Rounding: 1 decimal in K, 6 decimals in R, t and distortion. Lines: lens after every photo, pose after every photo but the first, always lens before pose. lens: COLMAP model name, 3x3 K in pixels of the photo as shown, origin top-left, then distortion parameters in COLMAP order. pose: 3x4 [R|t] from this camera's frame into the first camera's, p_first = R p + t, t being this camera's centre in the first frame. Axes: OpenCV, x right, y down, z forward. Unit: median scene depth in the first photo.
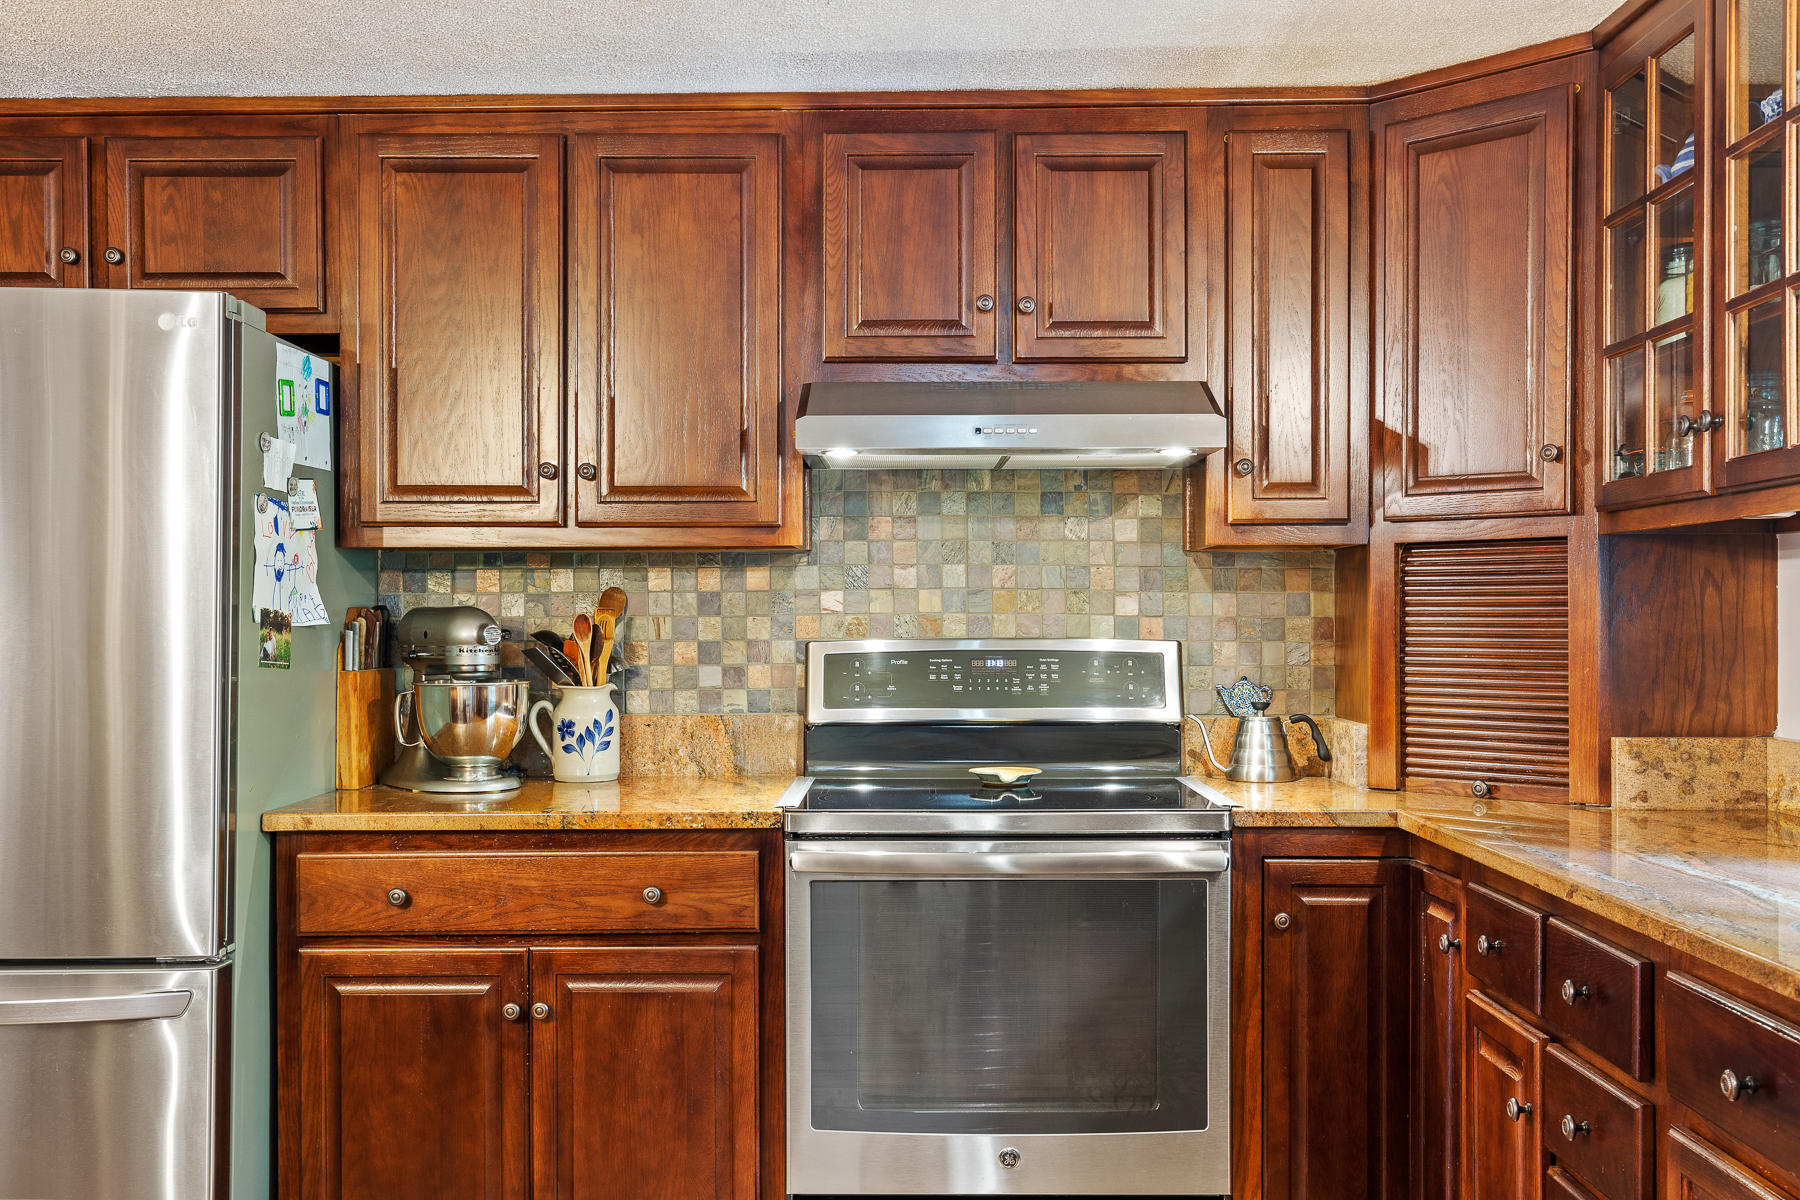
lens RADIAL K [[1825.3, 0, 903.0], [0, 1825.3, 602.3], [0, 0, 1]] dist [0.010583, 0.000000]
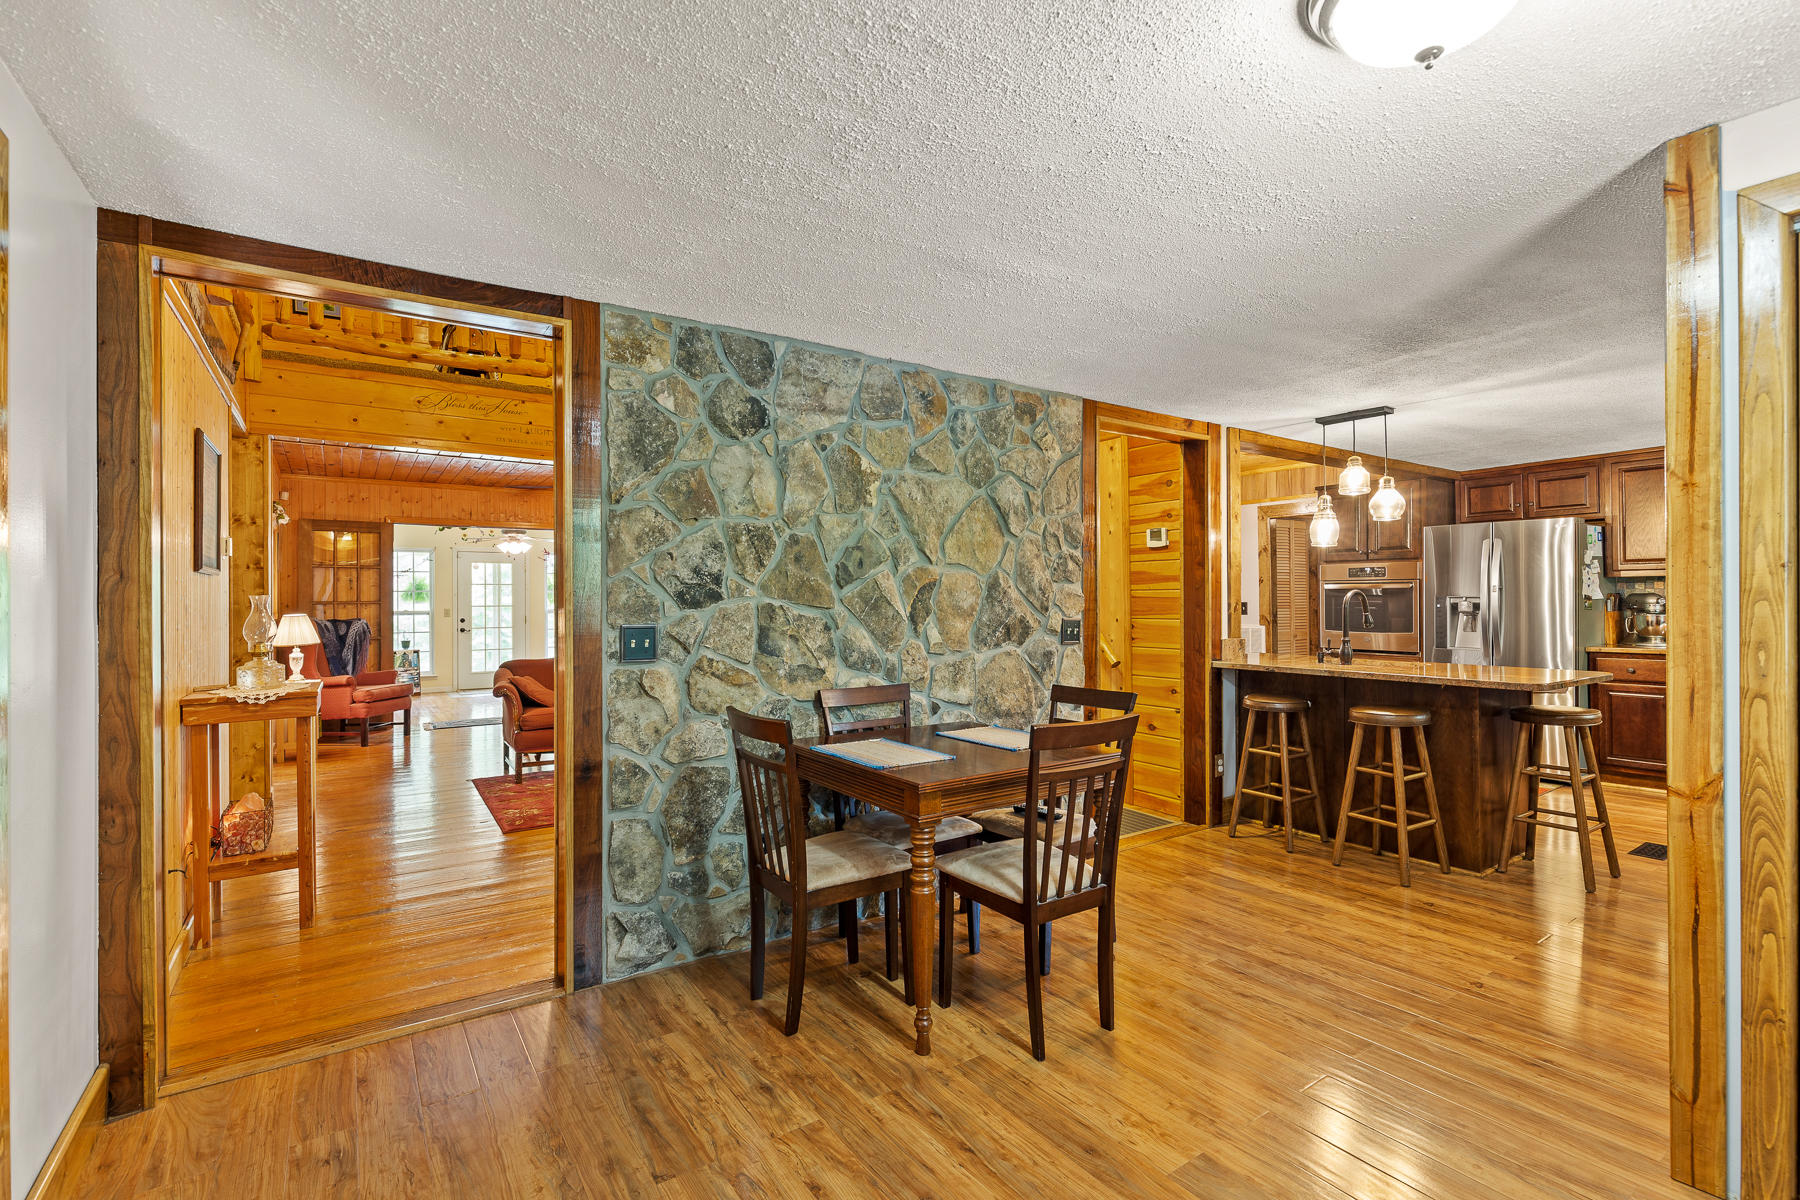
lens RADIAL K [[830.8, 0, 898.1], [0, 830.8, 597.3], [0, 0, 1]] dist [-0.000819, -0.000018]
pose [[0.585318, -0.006561, -0.810778, 0.206621], [0.014266, 0.999896, 0.002208, -0.013835], [0.810679, -0.012859, 0.585350, -1.108733]]
